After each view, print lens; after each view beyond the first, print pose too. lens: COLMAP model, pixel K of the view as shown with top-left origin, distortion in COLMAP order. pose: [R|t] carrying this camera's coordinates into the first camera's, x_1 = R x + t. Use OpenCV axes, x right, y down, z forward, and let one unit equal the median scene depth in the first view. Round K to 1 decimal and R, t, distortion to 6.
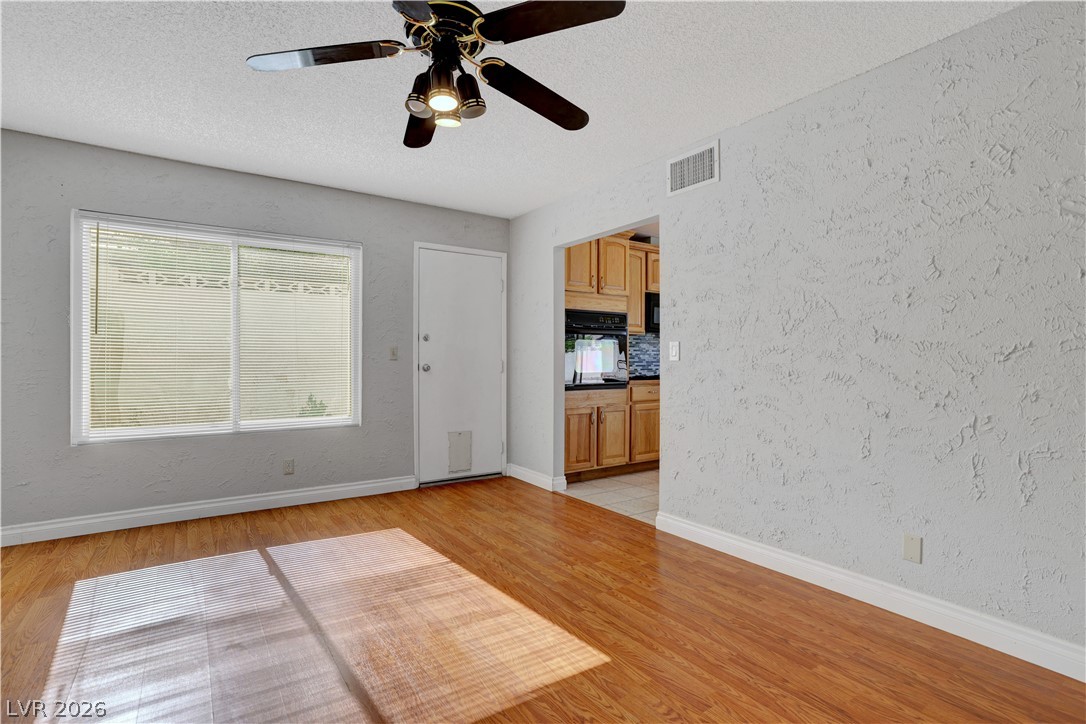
lens RADIAL K [[529.5, 0, 546.0], [0, 529.5, 357.0], [0, 0, 1]] dist [-0.035443, 0.018886]
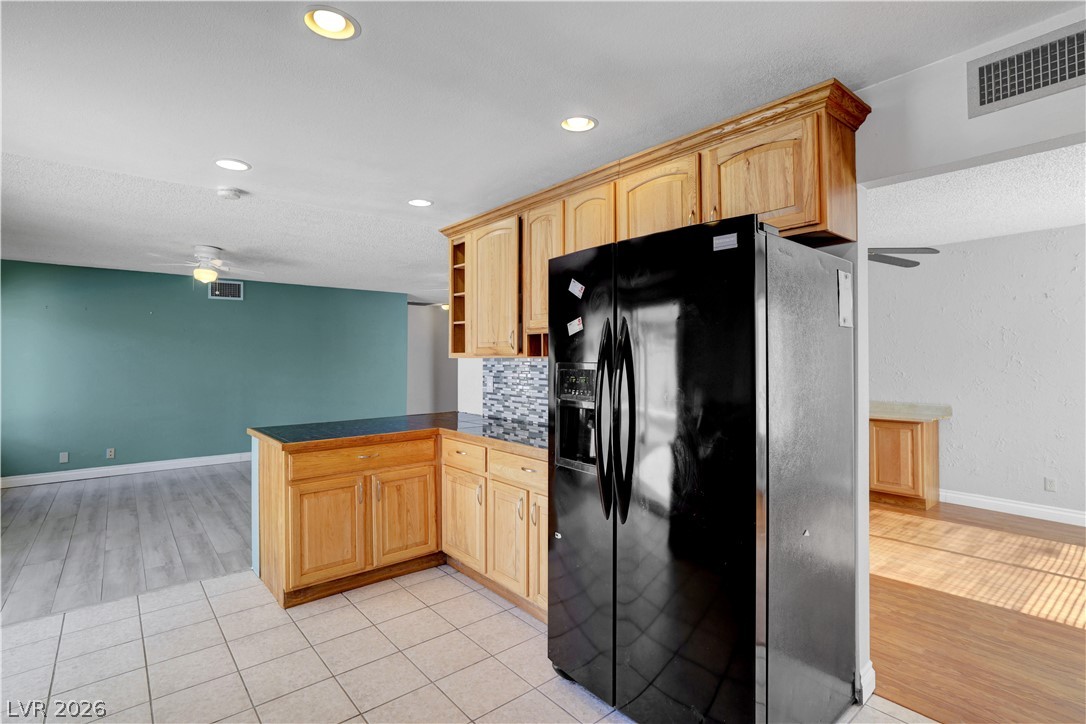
lens RADIAL K [[529.5, 0, 550.6], [0, 529.5, 353.9], [0, 0, 1]] dist [-0.035443, 0.018886]
pose [[-0.995643, -0.004029, -0.093160, 0.676210], [-0.002862, 0.999916, -0.012666, -0.066419], [0.093203, -0.012344, -0.995571, 1.648660]]
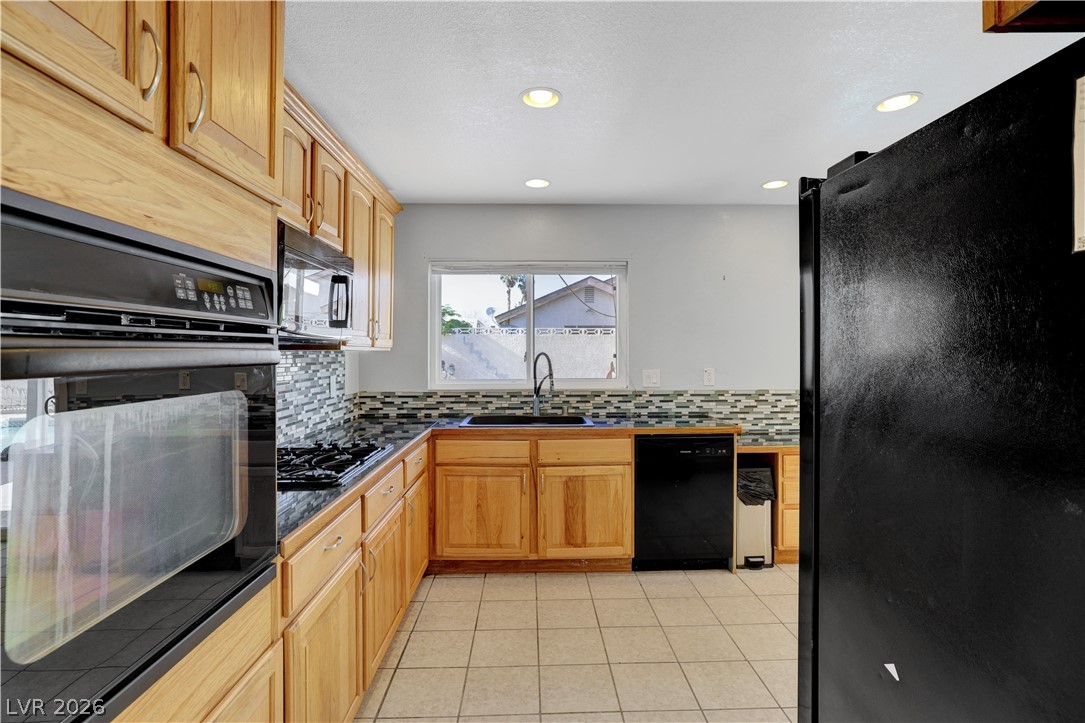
lens RADIAL K [[529.0, 0, 540.4], [0, 529.0, 353.8], [0, 0, 1]] dist [-0.035443, 0.018886]
pose [[0.552580, -0.010833, 0.833390, 0.026929], [0.003533, 0.999937, 0.010656, -0.071556], [-0.833453, -0.002943, 0.552583, 1.150310]]
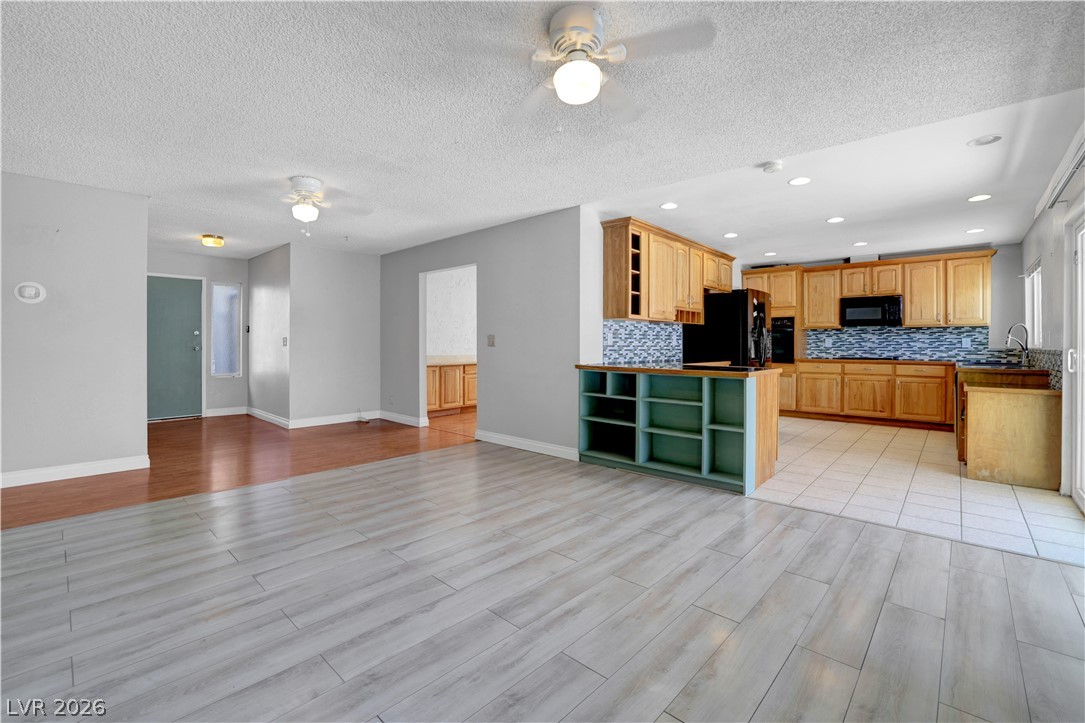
lens RADIAL K [[461.1, 0, 555.3], [0, 461.1, 346.3], [0, 0, 1]] dist [-0.029929, 0.009549]
pose [[0.231890, -0.000615, -0.972742, 2.029184], [0.001573, 0.999999, -0.000257, 0.009718], [0.972741, -0.001471, 0.231891, -0.051885]]
